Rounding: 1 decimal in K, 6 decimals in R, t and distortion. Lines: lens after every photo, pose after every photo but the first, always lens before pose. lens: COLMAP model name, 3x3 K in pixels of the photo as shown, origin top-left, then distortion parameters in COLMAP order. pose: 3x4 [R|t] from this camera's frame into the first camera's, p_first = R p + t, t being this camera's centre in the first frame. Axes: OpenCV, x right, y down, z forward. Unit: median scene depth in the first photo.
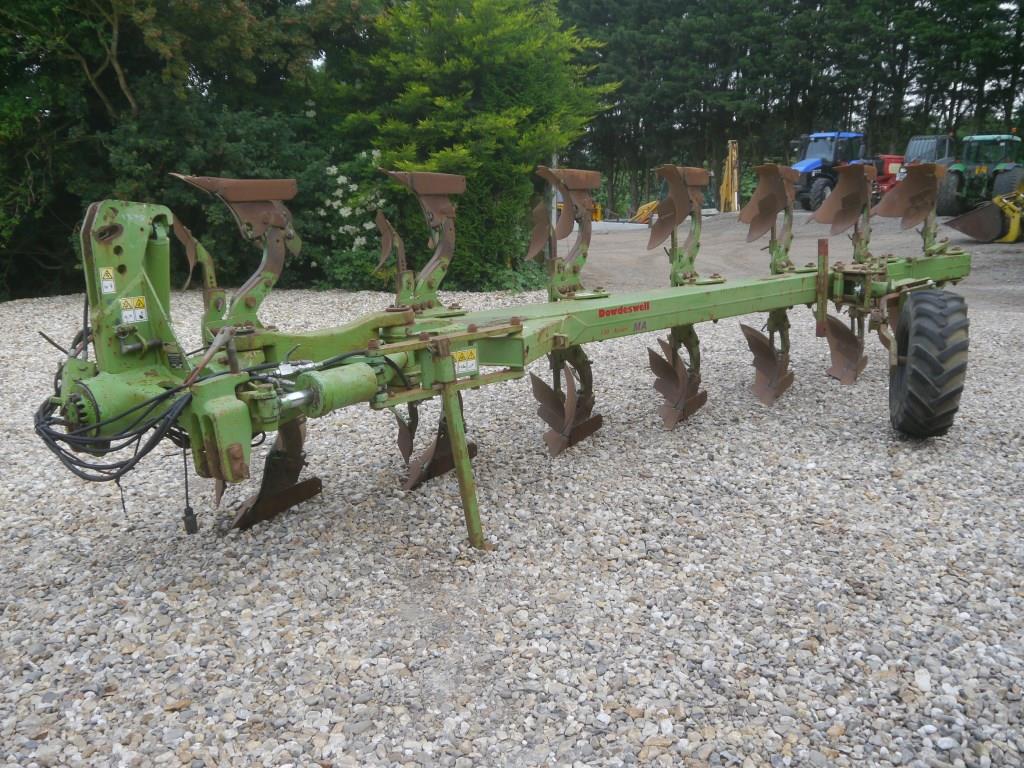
lens RADIAL K [[844.4, 0, 512.0], [0, 844.4, 384.0], [0, 0, 1]] dist [-0.035465, 0.012067]
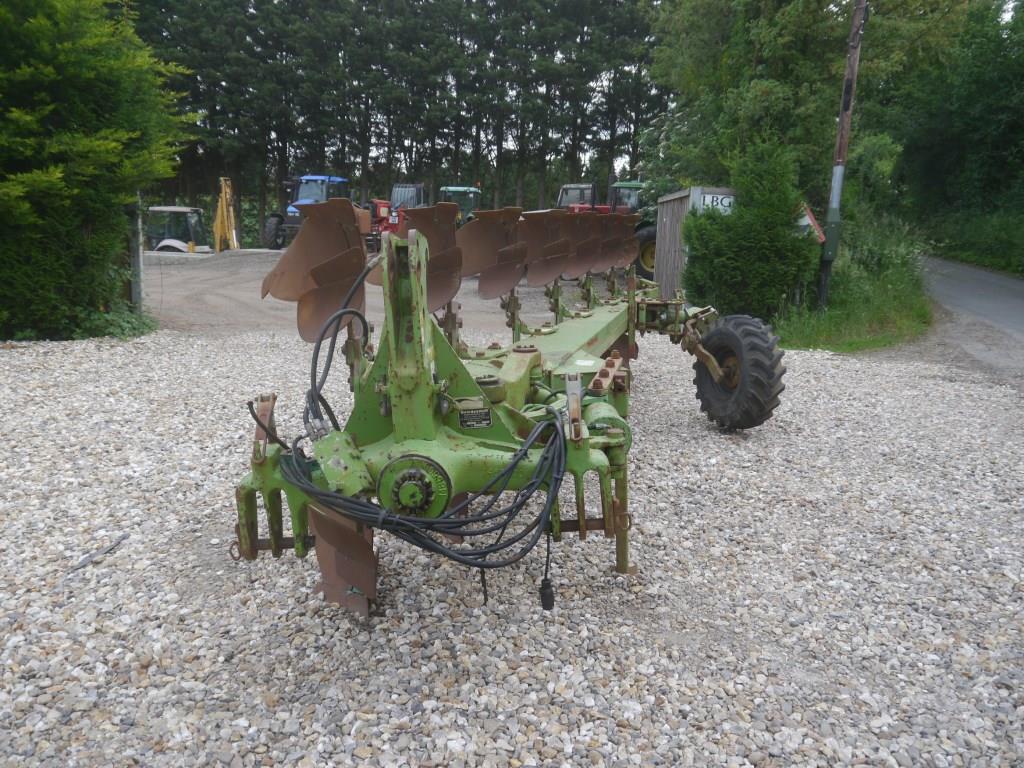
lens RADIAL K [[844.4, 0, 512.0], [0, 844.4, 384.0], [0, 0, 1]] dist [-0.035465, 0.012067]
pose [[0.788684, -0.079189, 0.609677, -0.207588], [0.105655, 0.994374, -0.007519, -0.012132], [-0.605652, 0.070346, 0.792614, 0.067035]]
